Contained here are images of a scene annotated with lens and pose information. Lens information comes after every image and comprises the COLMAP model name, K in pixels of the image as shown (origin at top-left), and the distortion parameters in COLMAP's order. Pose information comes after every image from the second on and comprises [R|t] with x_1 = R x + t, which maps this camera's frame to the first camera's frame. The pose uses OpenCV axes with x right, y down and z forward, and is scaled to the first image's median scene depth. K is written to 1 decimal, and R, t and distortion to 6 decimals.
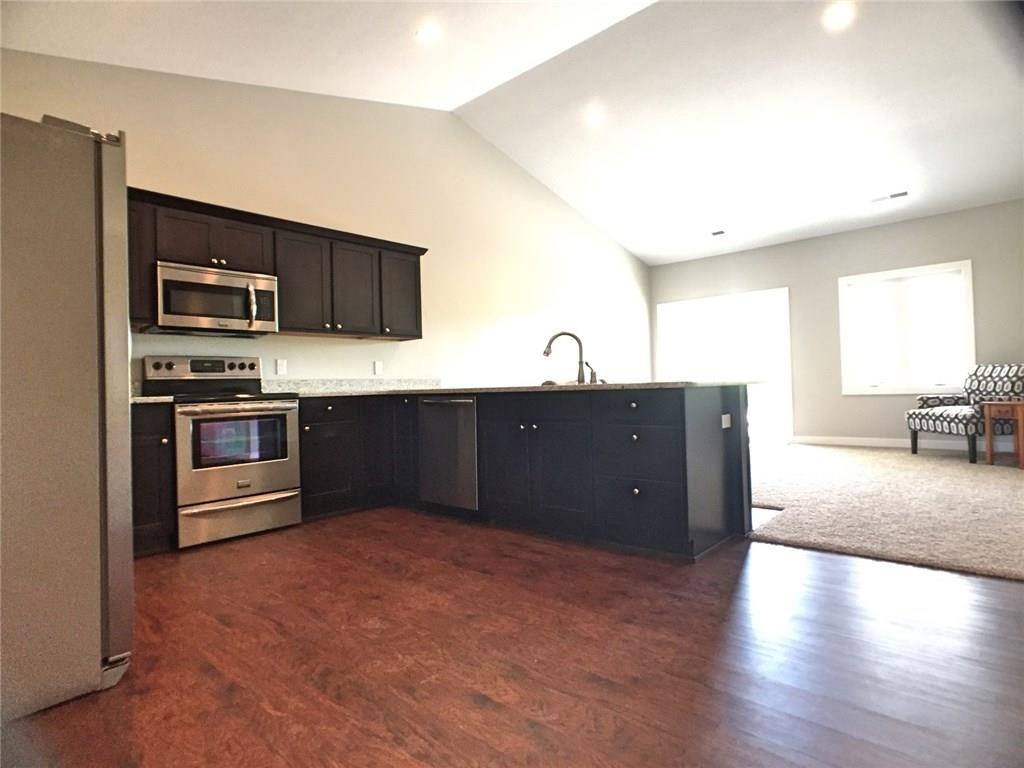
lens RADIAL K [[557.7, 0, 511.5], [0, 557.7, 377.8], [0, 0, 1]] dist [-0.025637, 0.035608]
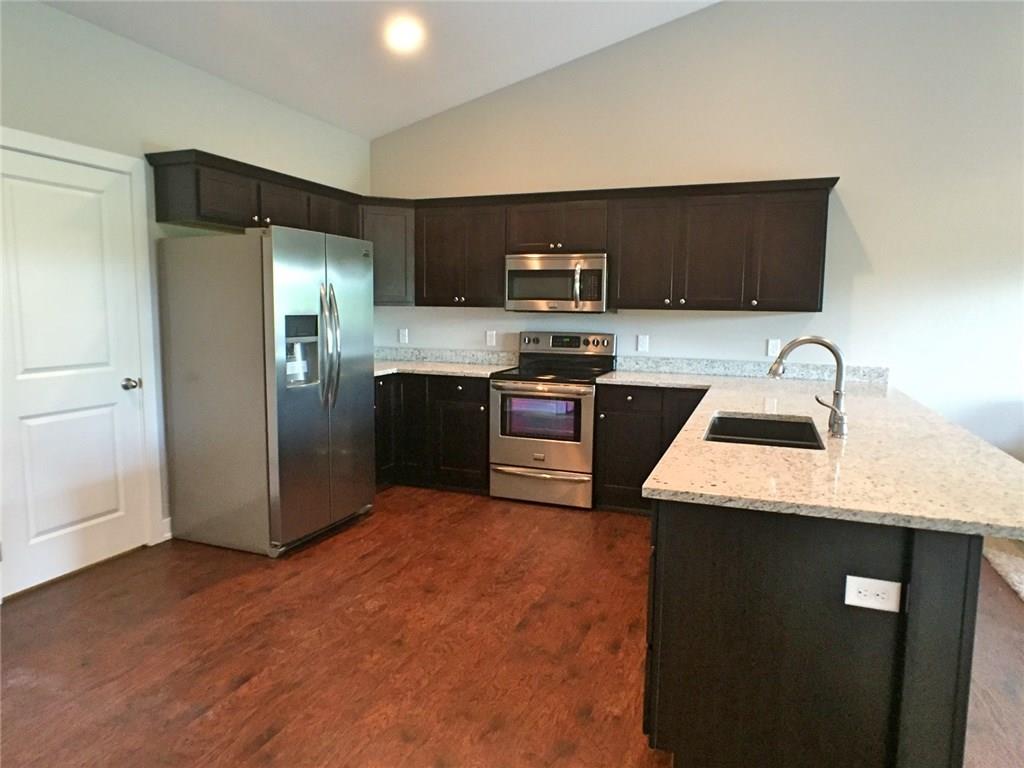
lens RADIAL K [[652.5, 0, 510.0], [0, 652.5, 378.5], [0, 0, 1]] dist [-0.053462, 0.054196]
pose [[0.349866, 0.137339, -0.926678, 0.618707], [-0.005220, 0.989466, 0.144673, -0.137094], [0.936785, -0.045778, 0.346898, 0.472443]]
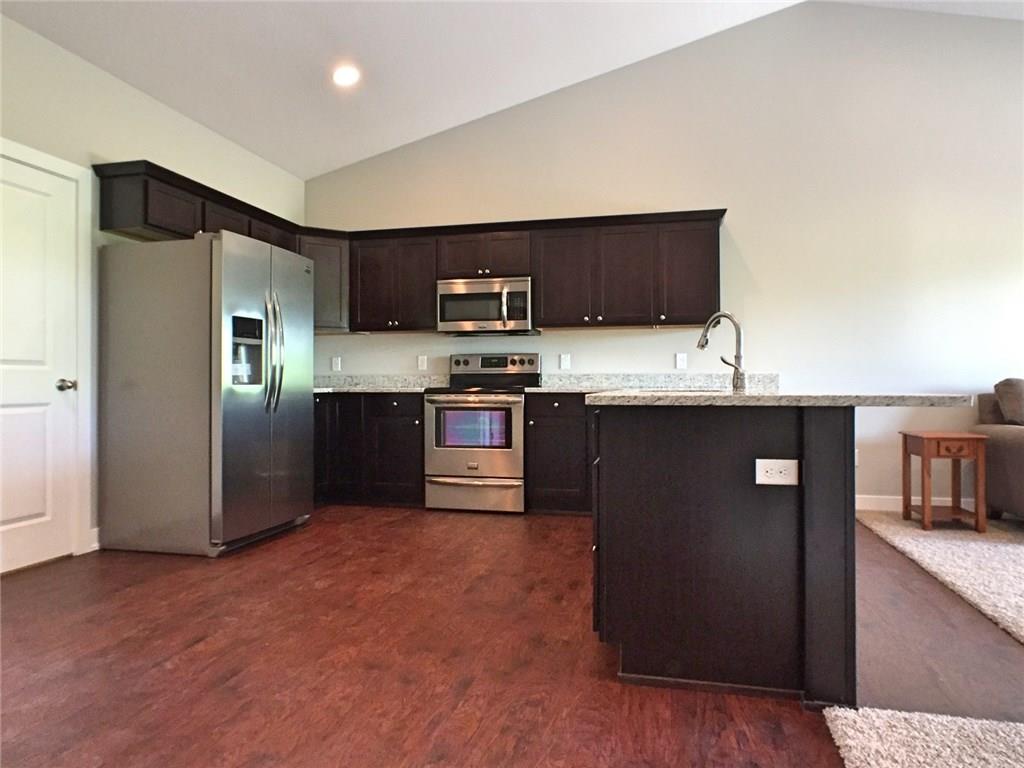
lens RADIAL K [[646.0, 0, 514.0], [0, 646.0, 379.4], [0, 0, 1]] dist [-0.050068, 0.051756]
pose [[0.476735, 0.024312, -0.878711, 0.675656], [0.002031, 0.999584, 0.028758, -0.024430], [0.879045, -0.015495, 0.476487, 0.410702]]
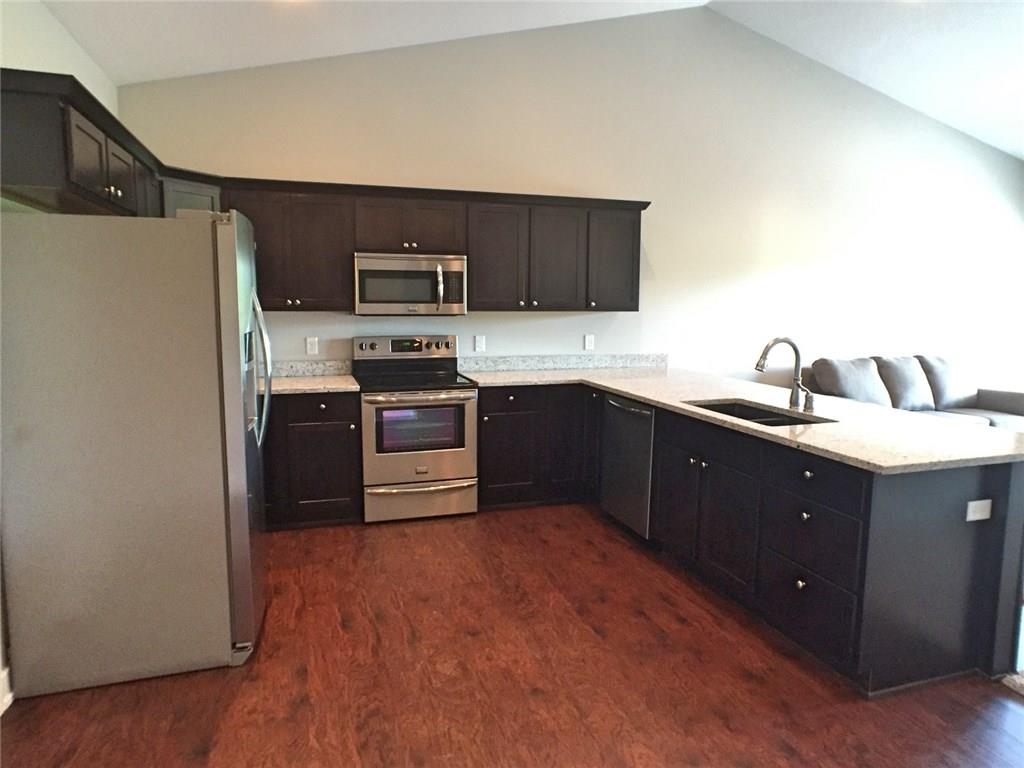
lens RADIAL K [[652.5, 0, 510.0], [0, 652.5, 378.5], [0, 0, 1]] dist [-0.053462, 0.054196]
pose [[0.866144, 0.097407, -0.490211, 0.220220], [-0.024964, 0.988032, 0.152218, -0.153836], [0.499172, -0.119605, 0.858209, 0.059271]]
